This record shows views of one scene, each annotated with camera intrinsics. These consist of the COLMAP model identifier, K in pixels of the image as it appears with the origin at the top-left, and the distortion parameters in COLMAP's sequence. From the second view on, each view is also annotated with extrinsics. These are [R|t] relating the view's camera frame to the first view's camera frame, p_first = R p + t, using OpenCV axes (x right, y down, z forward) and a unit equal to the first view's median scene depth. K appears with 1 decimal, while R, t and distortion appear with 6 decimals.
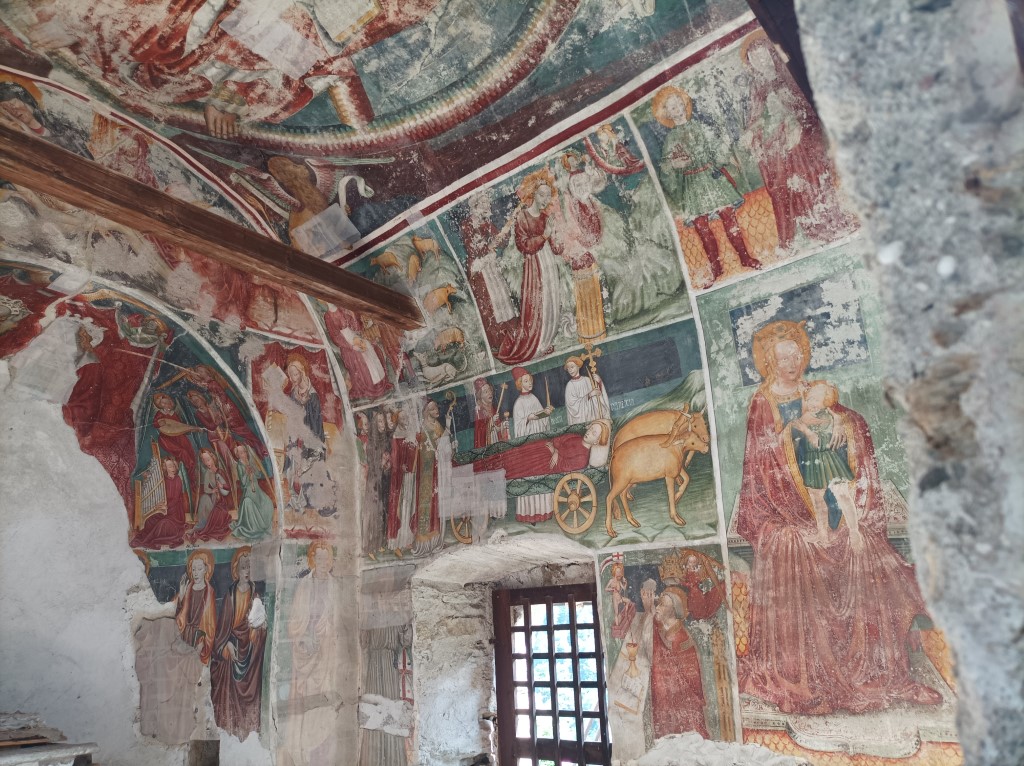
lens RADIAL K [[764.9, 0, 513.8], [0, 764.9, 382.1], [0, 0, 1]] dist [0.026530, -0.015150]
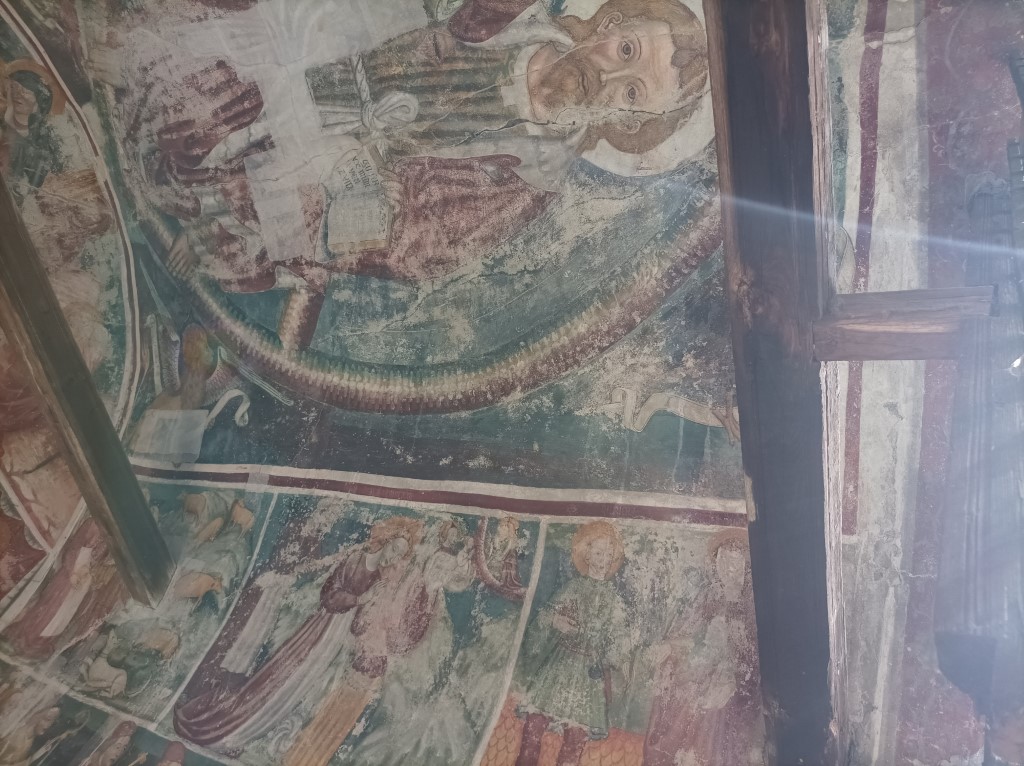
lens RADIAL K [[764.9, 0, 511.5], [0, 764.9, 381.5], [0, 0, 1]] dist [0.026530, -0.015150]
pose [[0.769056, 0.600726, -0.218360, 0.176461], [-0.610303, 0.588604, -0.530166, -0.026040], [-0.189957, 0.540993, 0.819294, 0.307595]]
